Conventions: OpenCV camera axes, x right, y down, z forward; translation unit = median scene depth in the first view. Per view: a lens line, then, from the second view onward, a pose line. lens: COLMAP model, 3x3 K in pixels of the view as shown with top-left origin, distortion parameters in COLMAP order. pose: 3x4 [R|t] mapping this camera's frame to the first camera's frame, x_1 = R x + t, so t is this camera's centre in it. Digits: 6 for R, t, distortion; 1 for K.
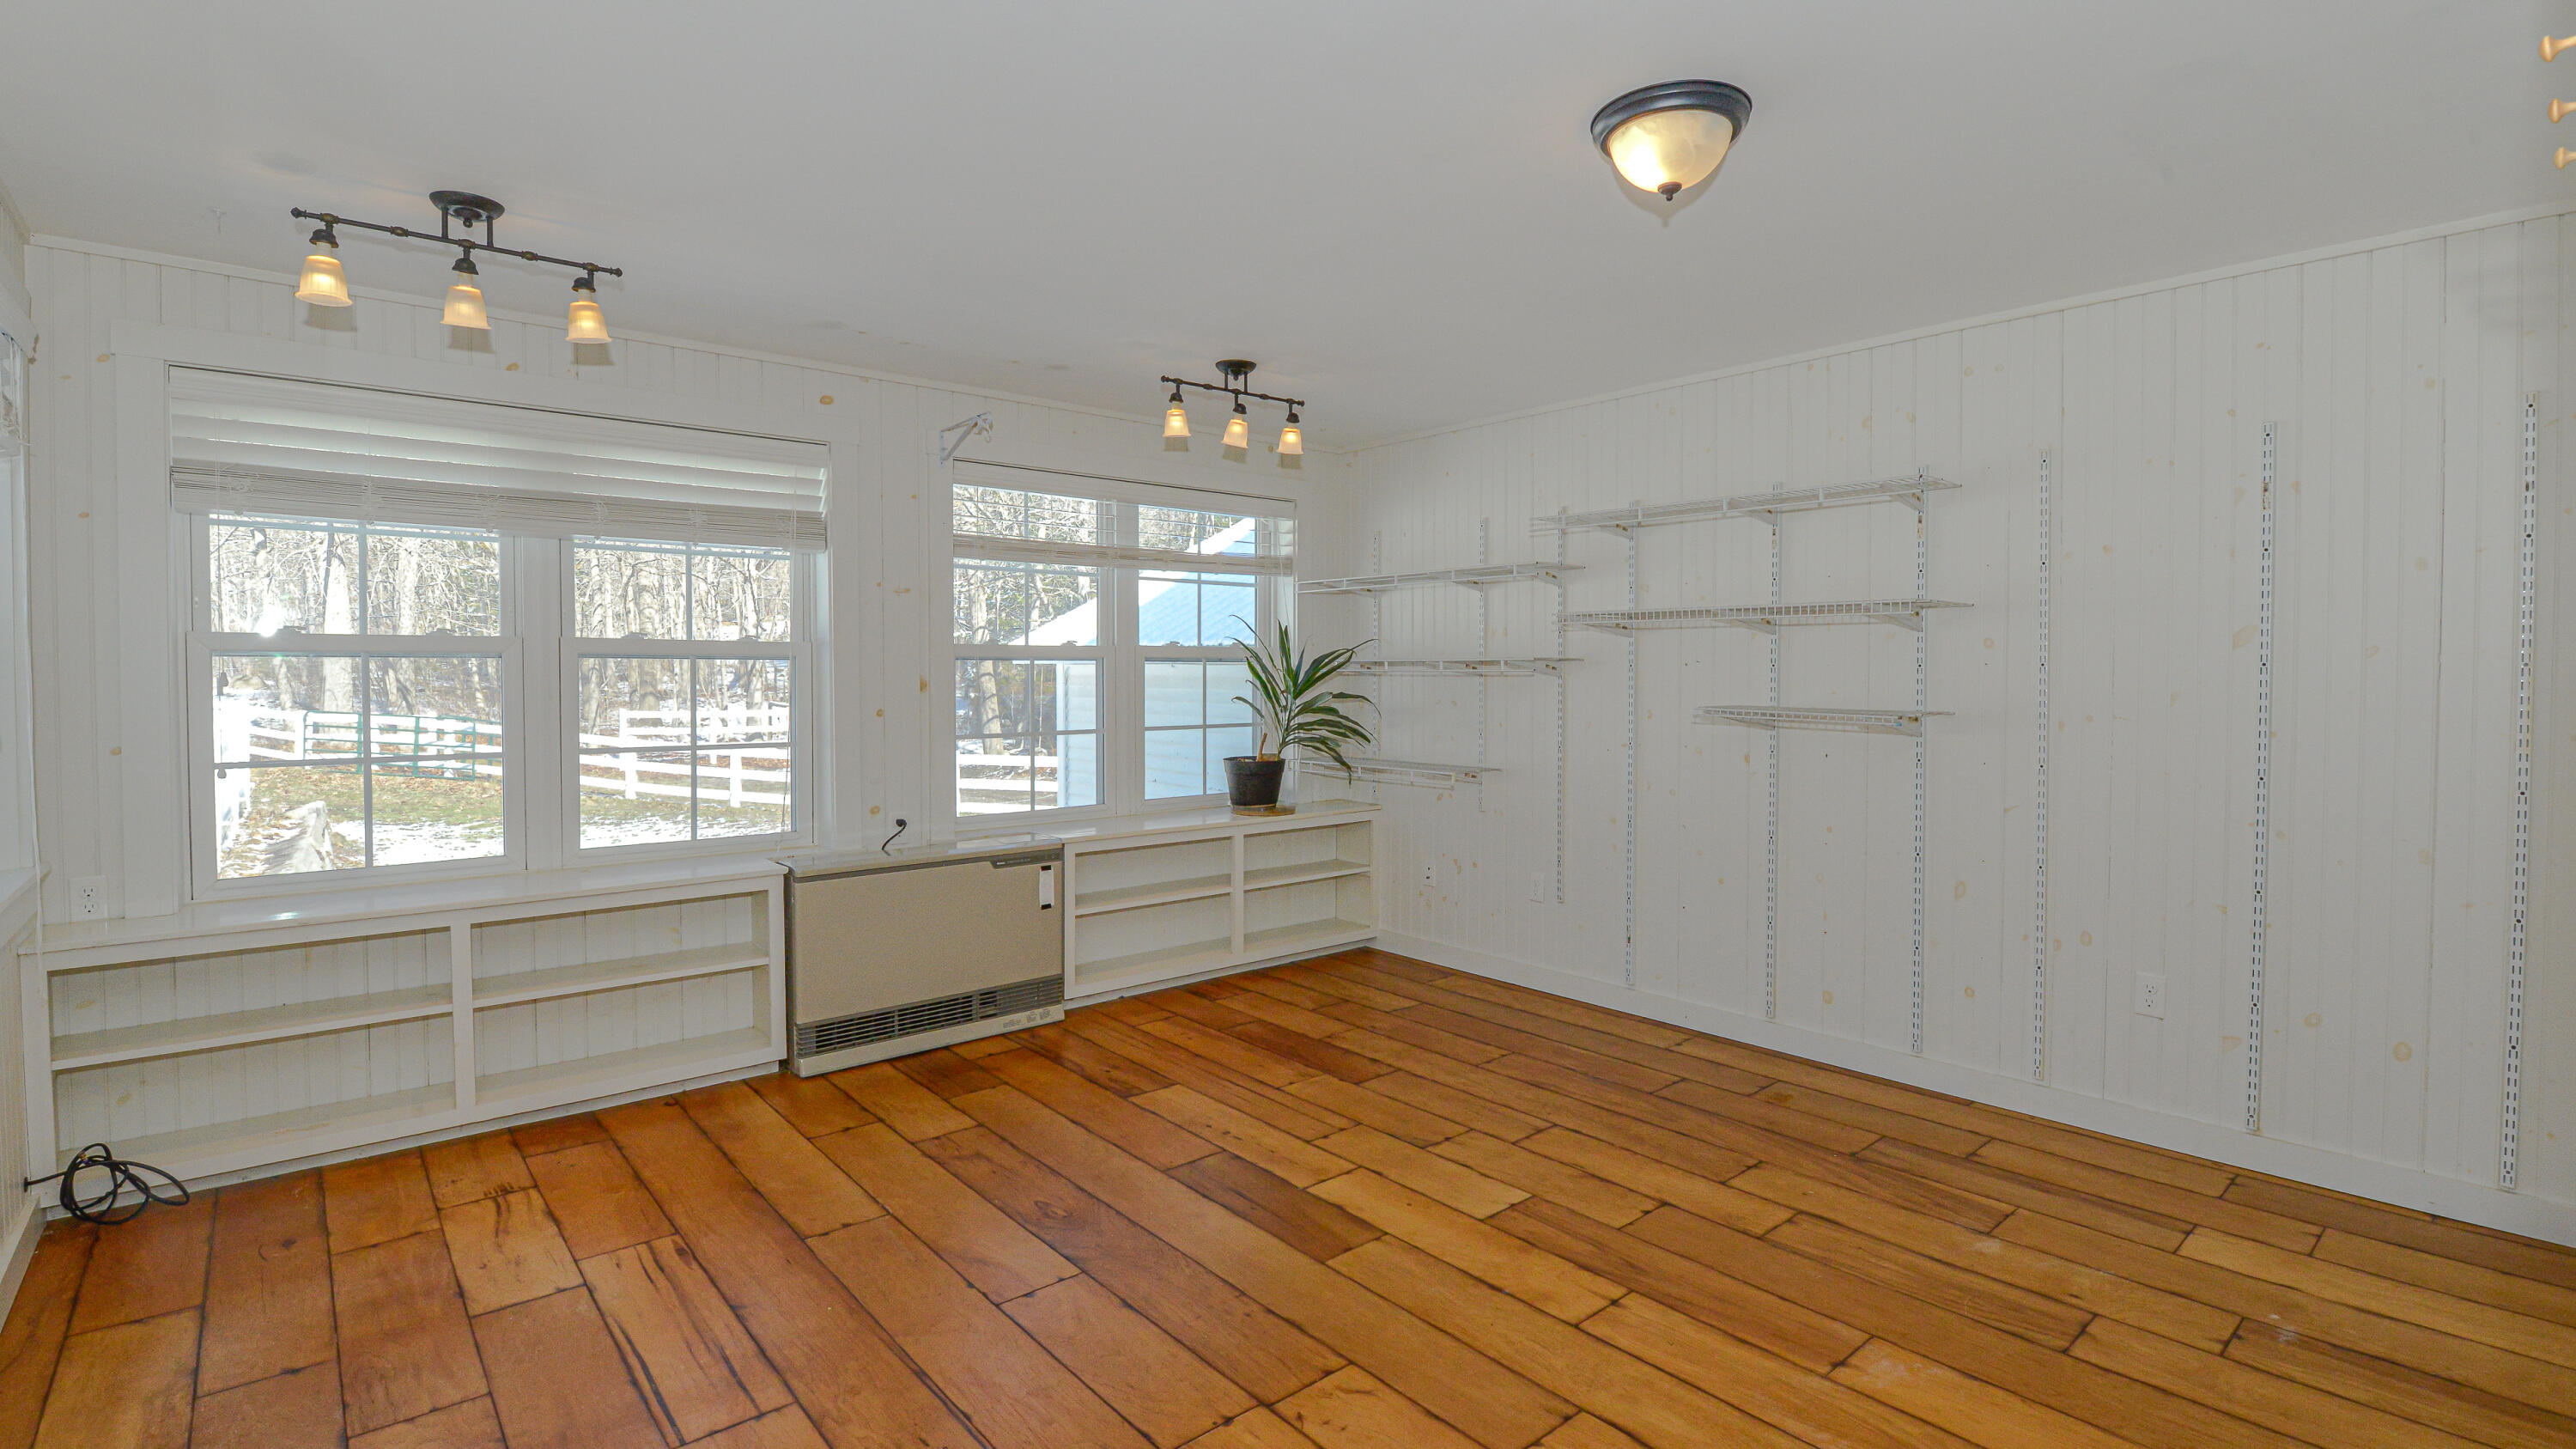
lens RADIAL K [[1175.1, 0, 1282.7], [0, 1175.1, 692.6], [0, 0, 1]] dist [-0.032678, -0.000293]
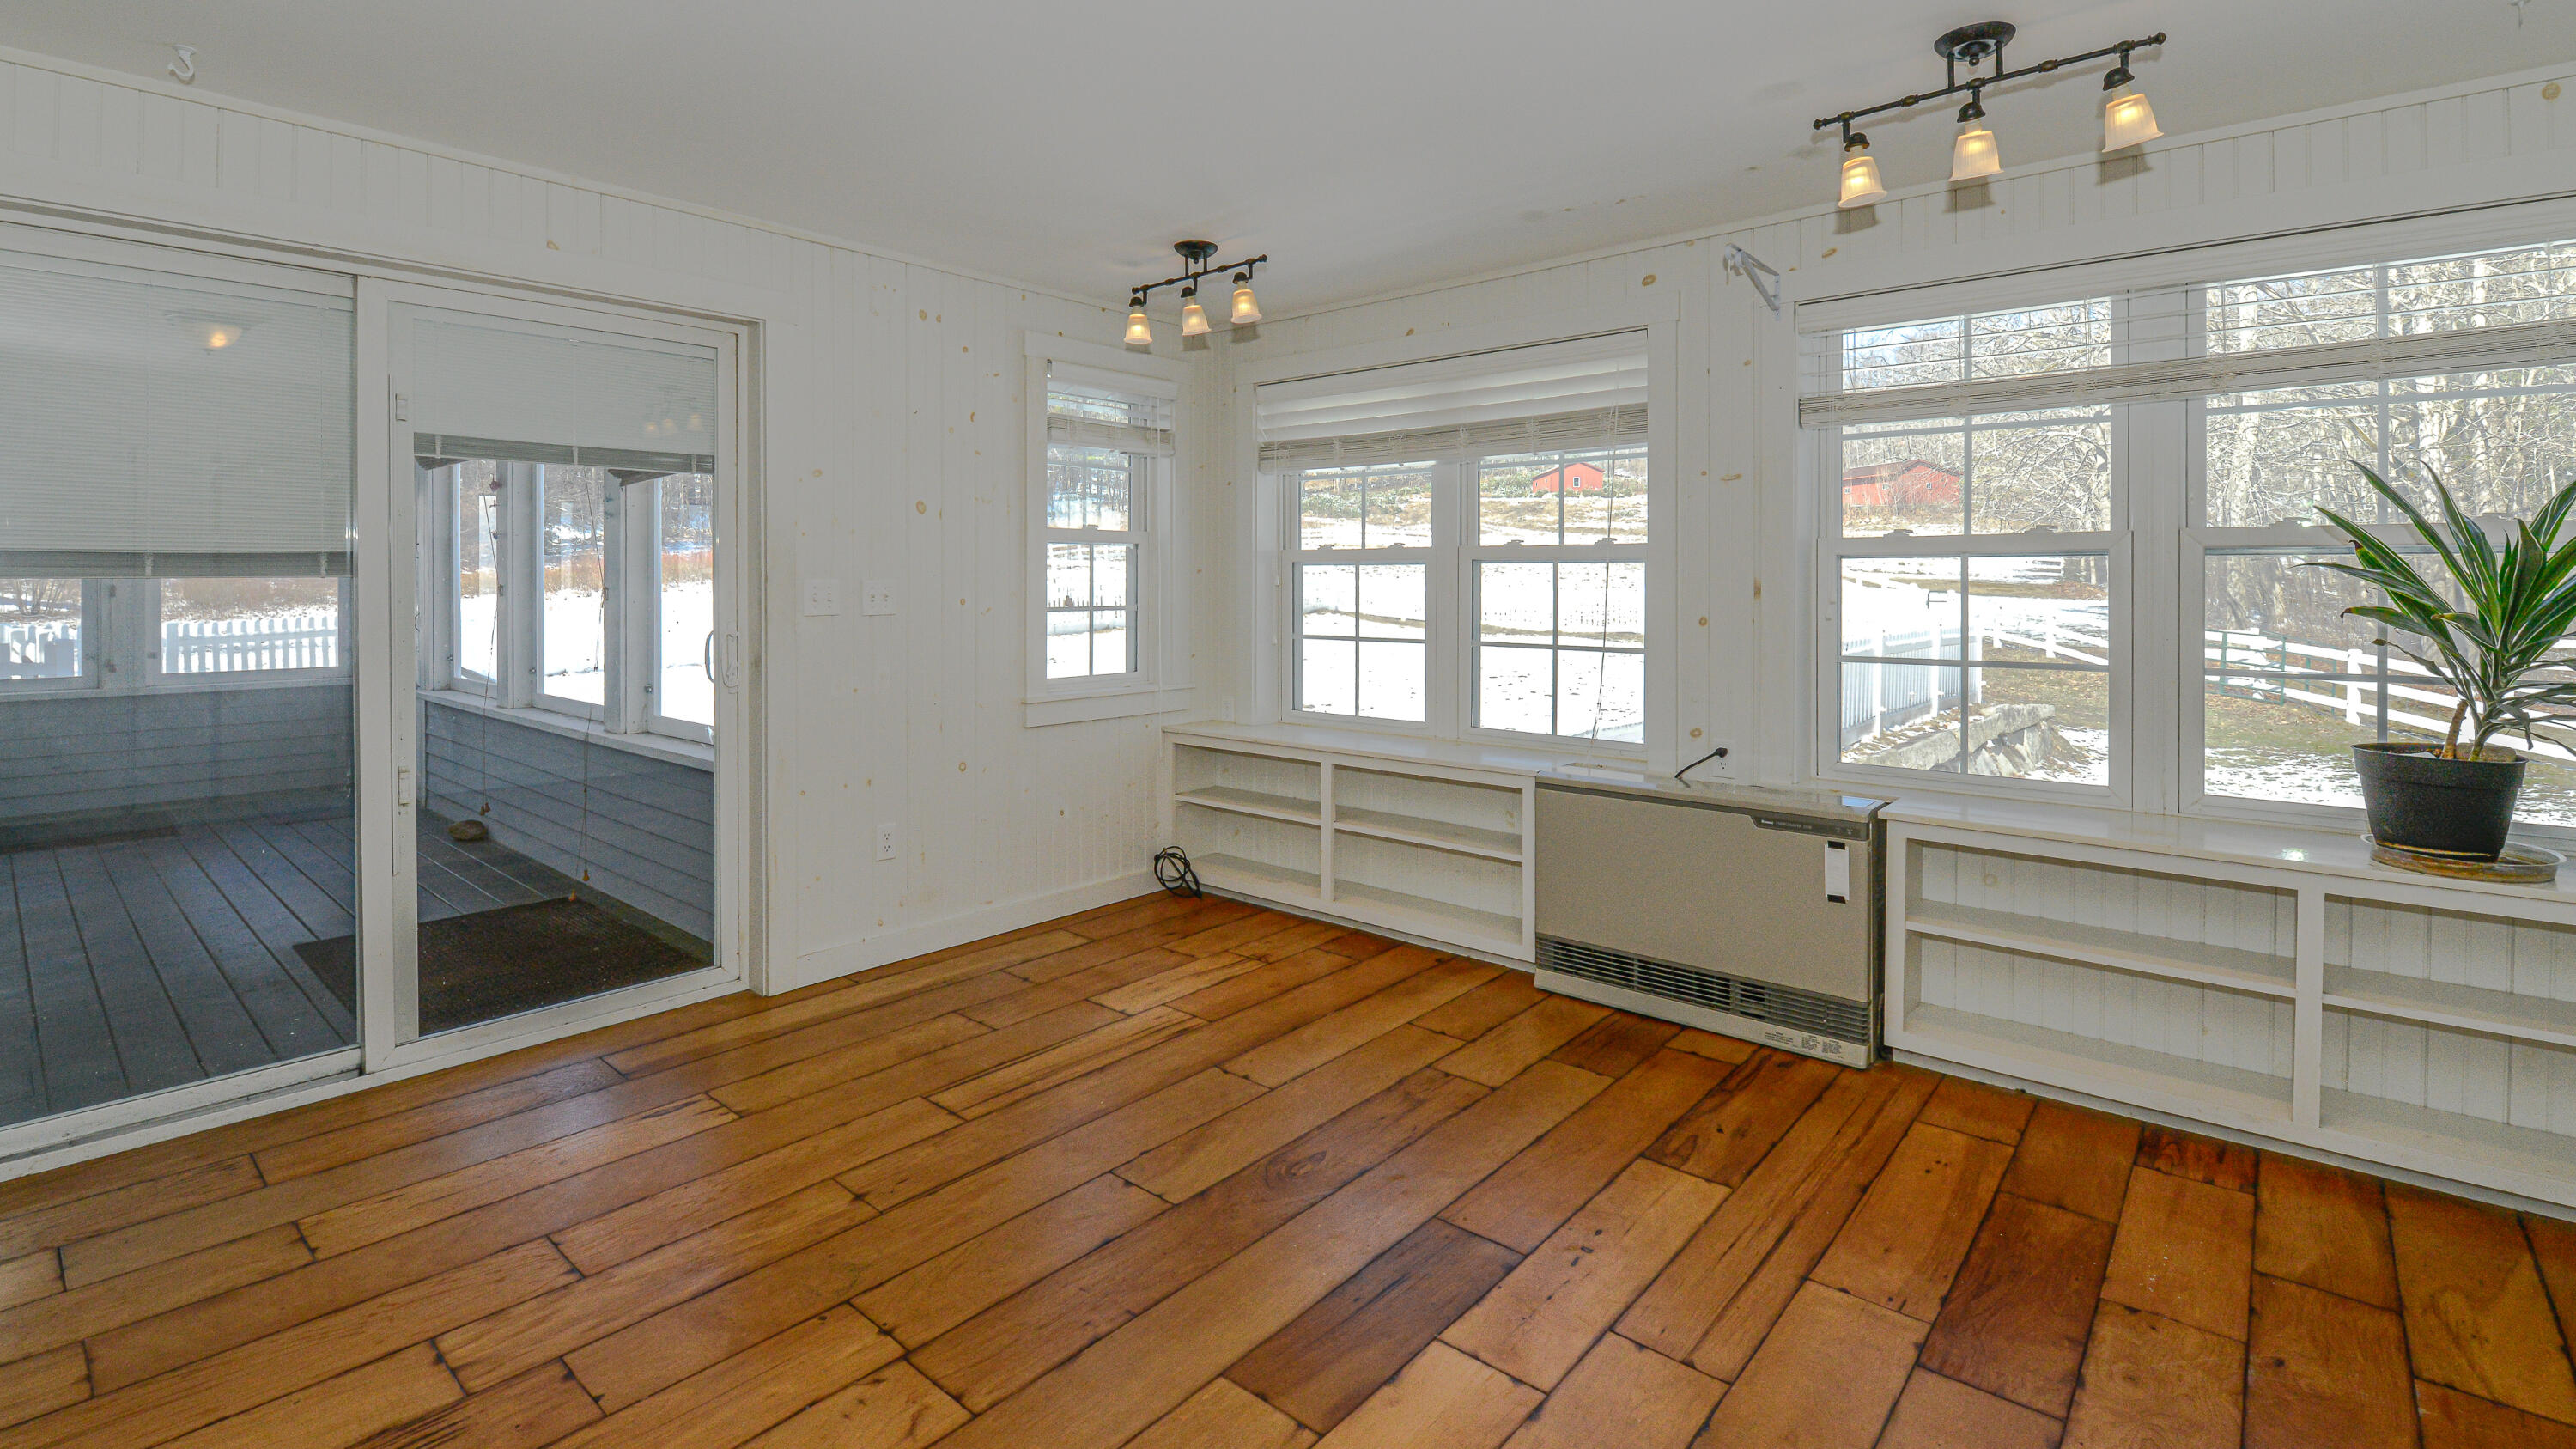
lens RADIAL K [[1165.8, 0, 1288.6], [0, 1165.8, 593.6], [0, 0, 1]] dist [-0.019339, -0.000699]
pose [[0.145930, 0.013035, -0.989209, 0.530088], [-0.024214, 0.999661, 0.009601, -0.004444], [0.988999, 0.022552, 0.146196, 0.657431]]
